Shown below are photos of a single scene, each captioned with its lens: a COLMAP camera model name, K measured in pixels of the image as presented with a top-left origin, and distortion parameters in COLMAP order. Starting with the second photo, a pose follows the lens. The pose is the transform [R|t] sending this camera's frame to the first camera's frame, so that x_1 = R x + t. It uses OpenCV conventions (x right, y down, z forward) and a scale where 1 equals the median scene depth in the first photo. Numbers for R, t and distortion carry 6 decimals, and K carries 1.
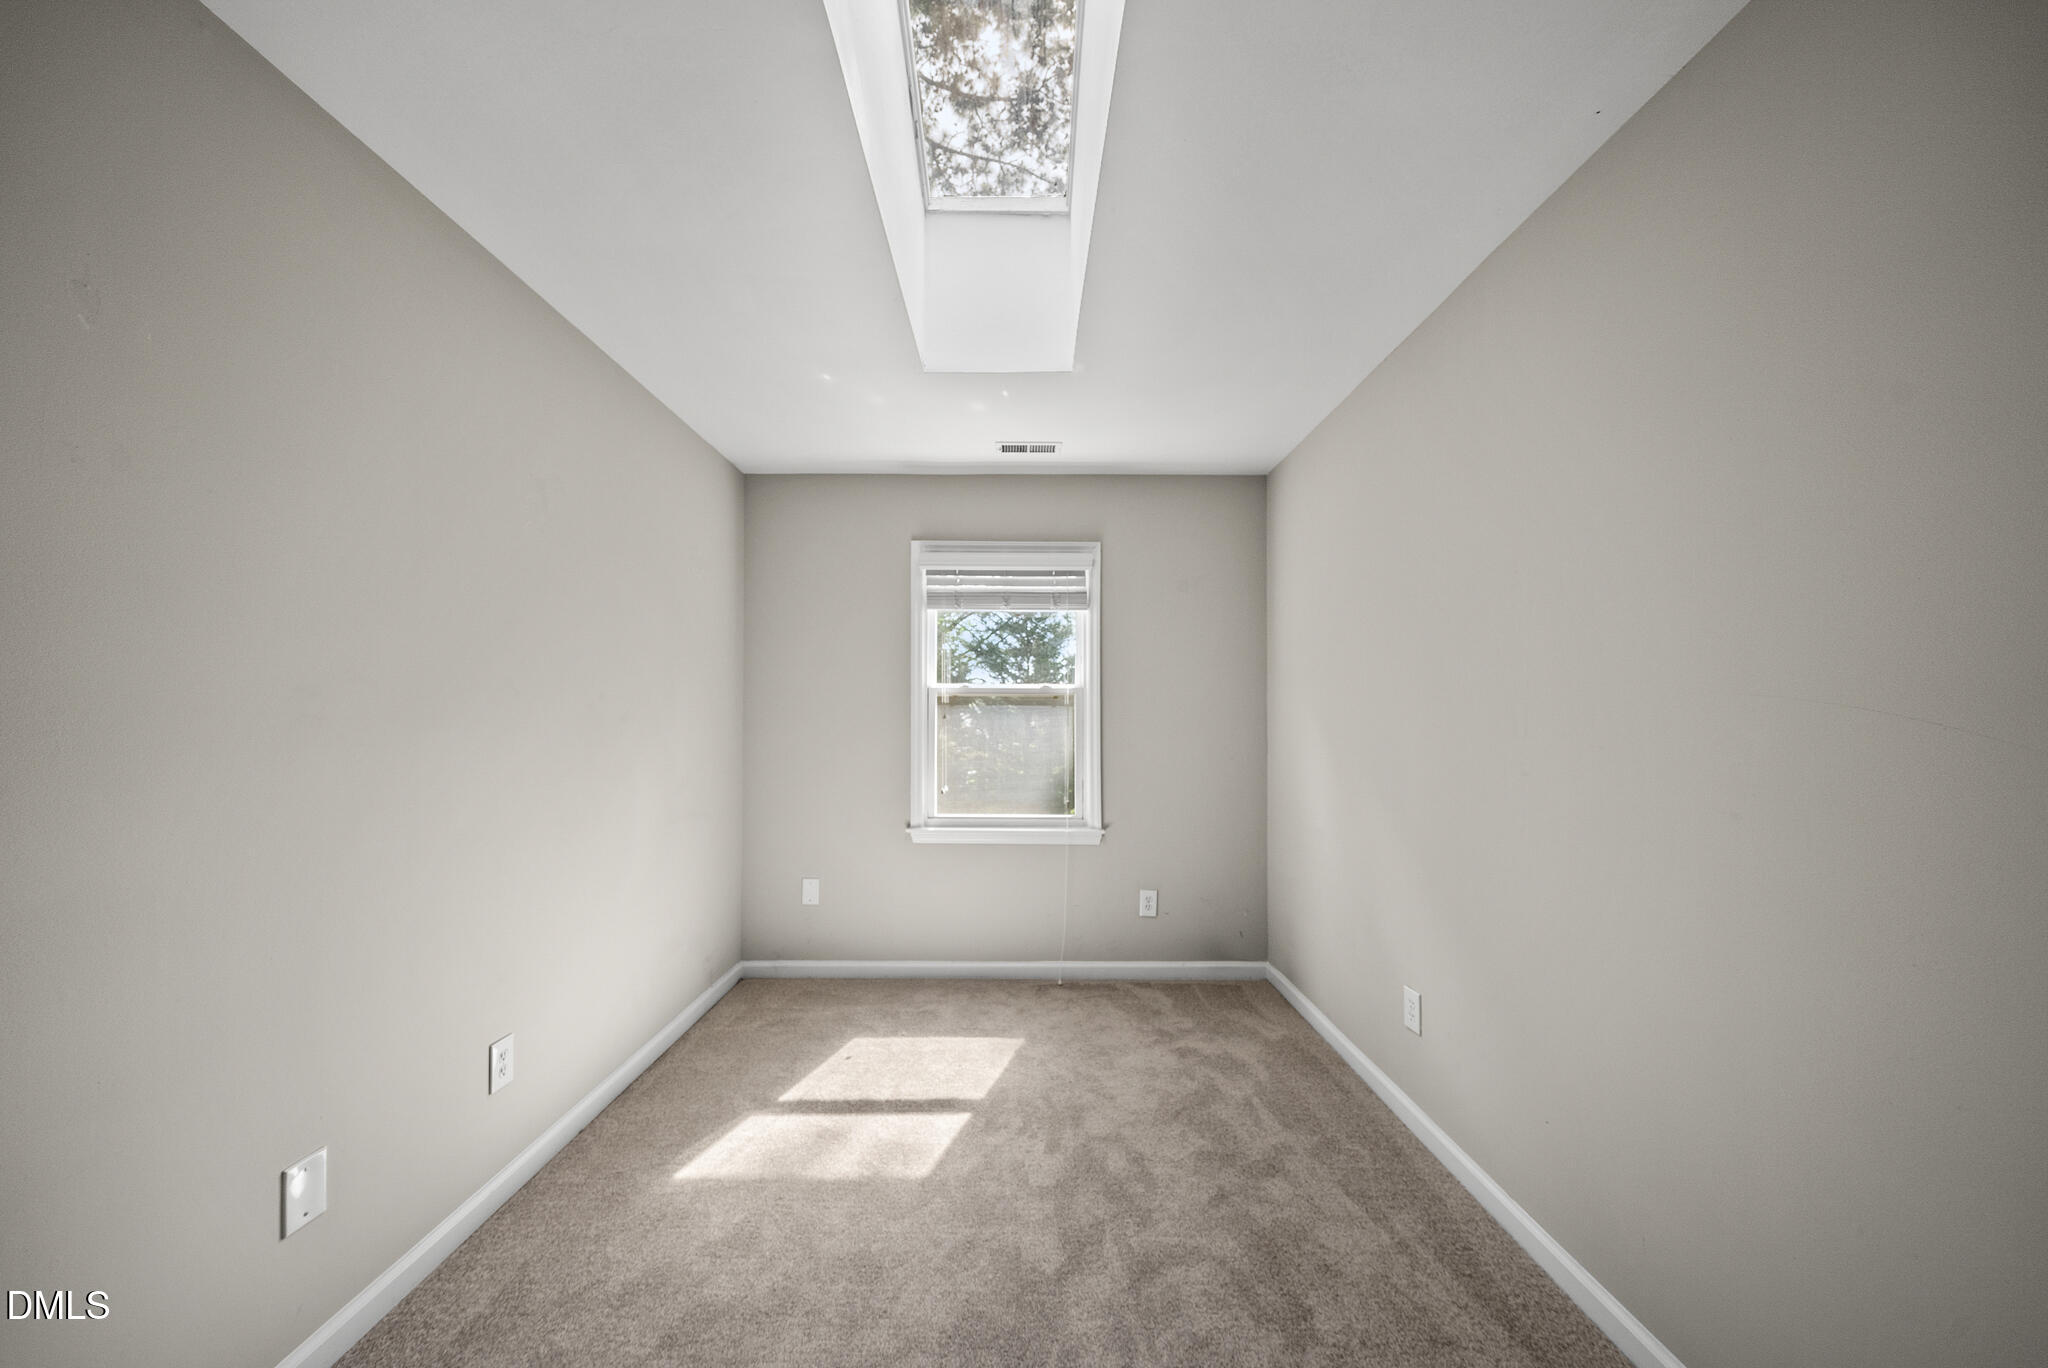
lens RADIAL K [[707.0, 0, 1014.5], [0, 707.0, 703.5], [0, 0, 1]] dist [-0.007282, -0.000239]
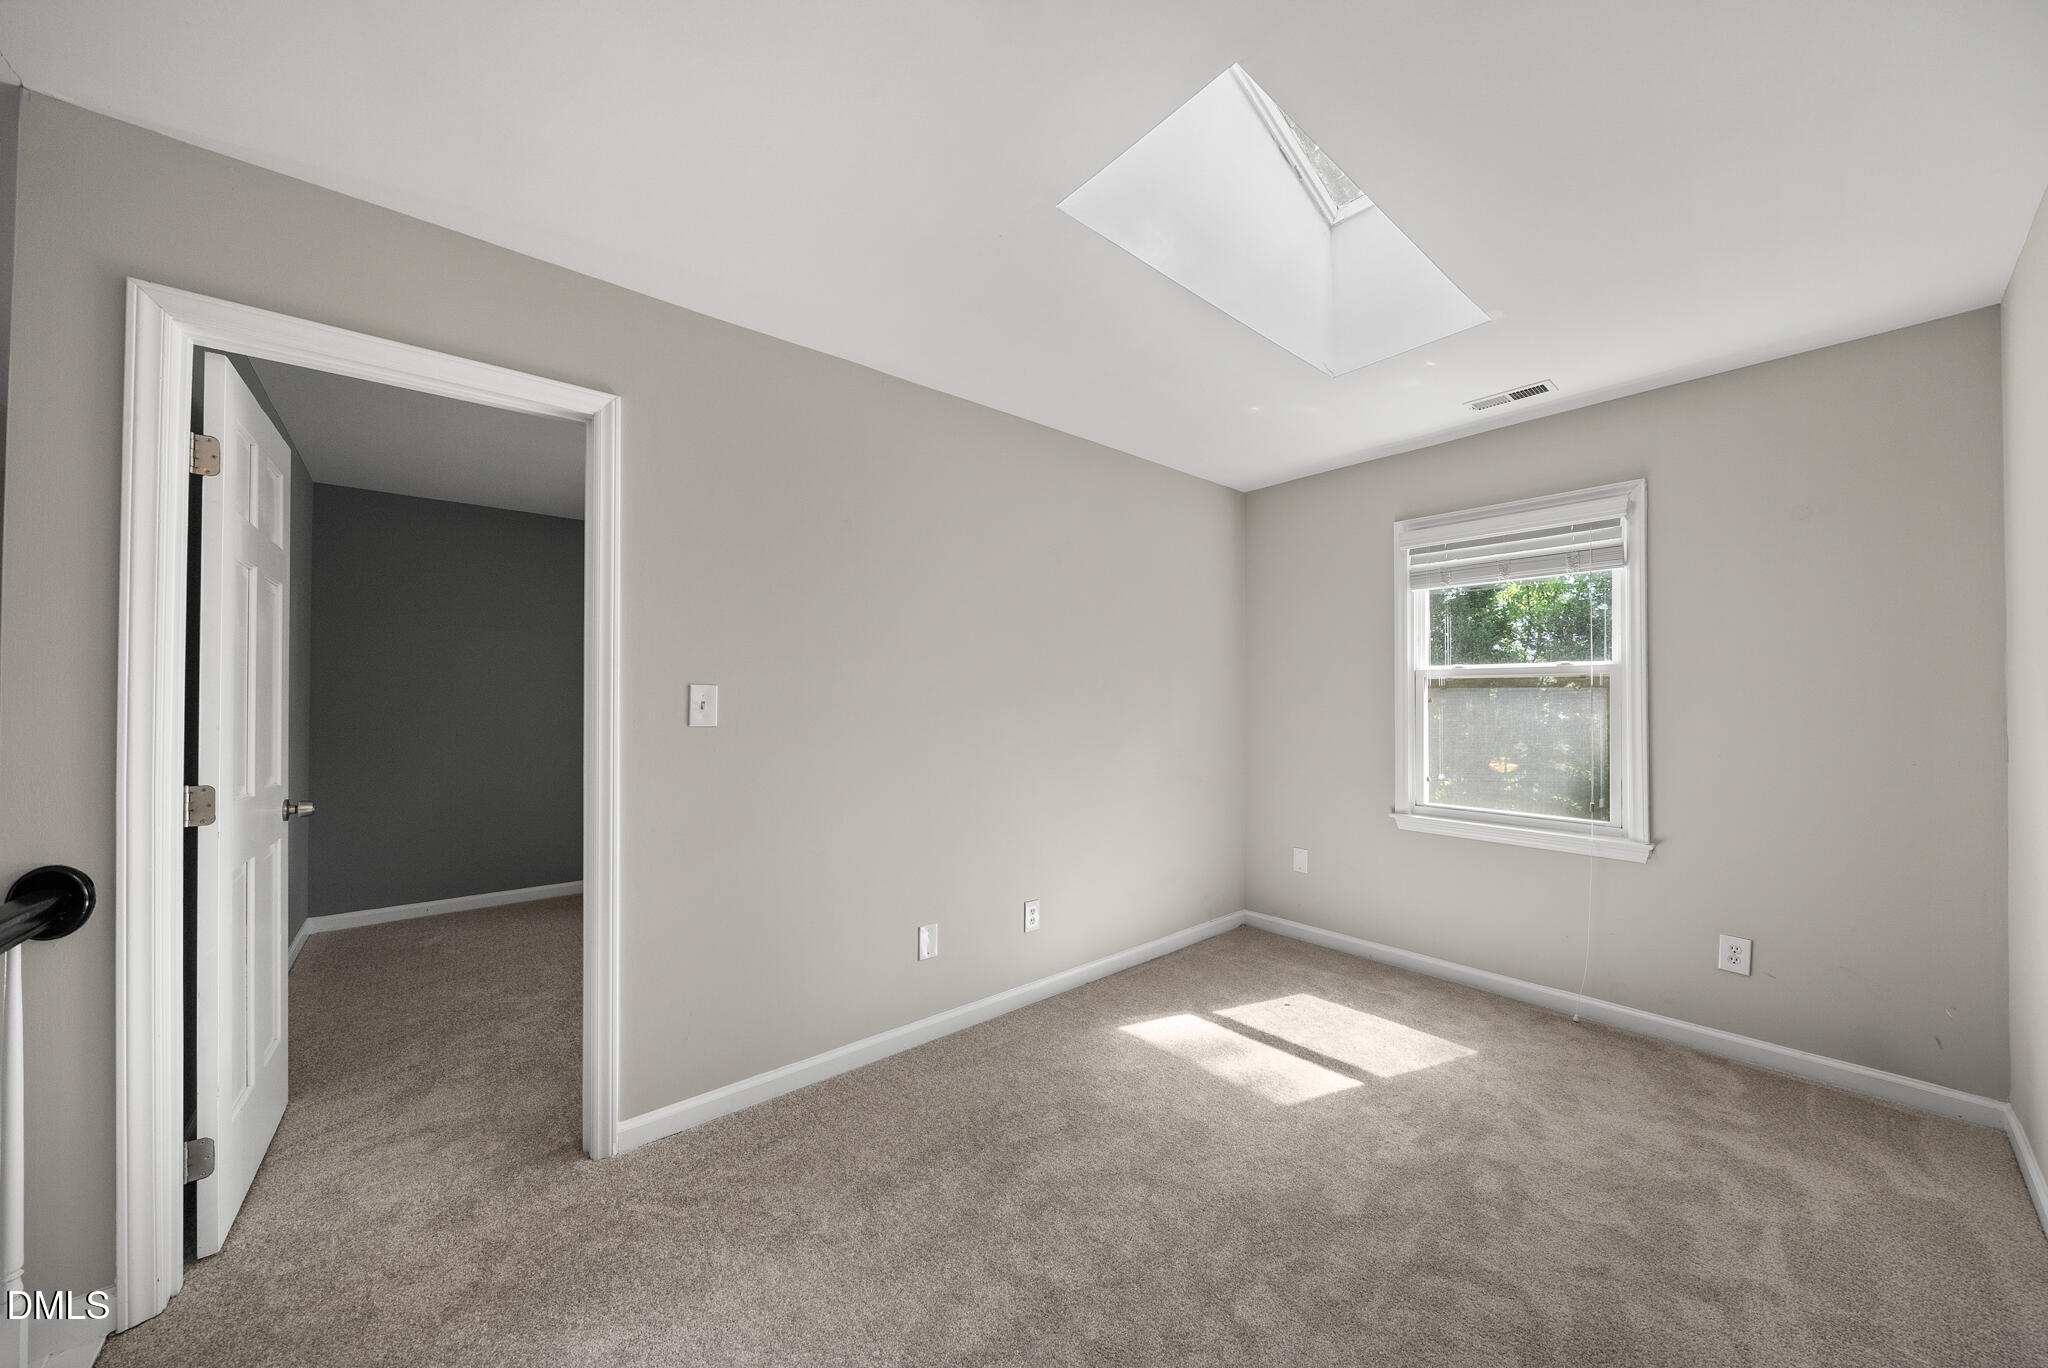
lens RADIAL K [[707.0, 0, 1035.3], [0, 707.0, 681.9], [0, 0, 1]] dist [-0.007282, -0.000239]
pose [[0.653657, -0.019768, -0.756533, 0.327188], [0.011391, 0.999803, -0.016283, 0.003926], [0.756705, 0.002025, 0.653753, -0.030725]]
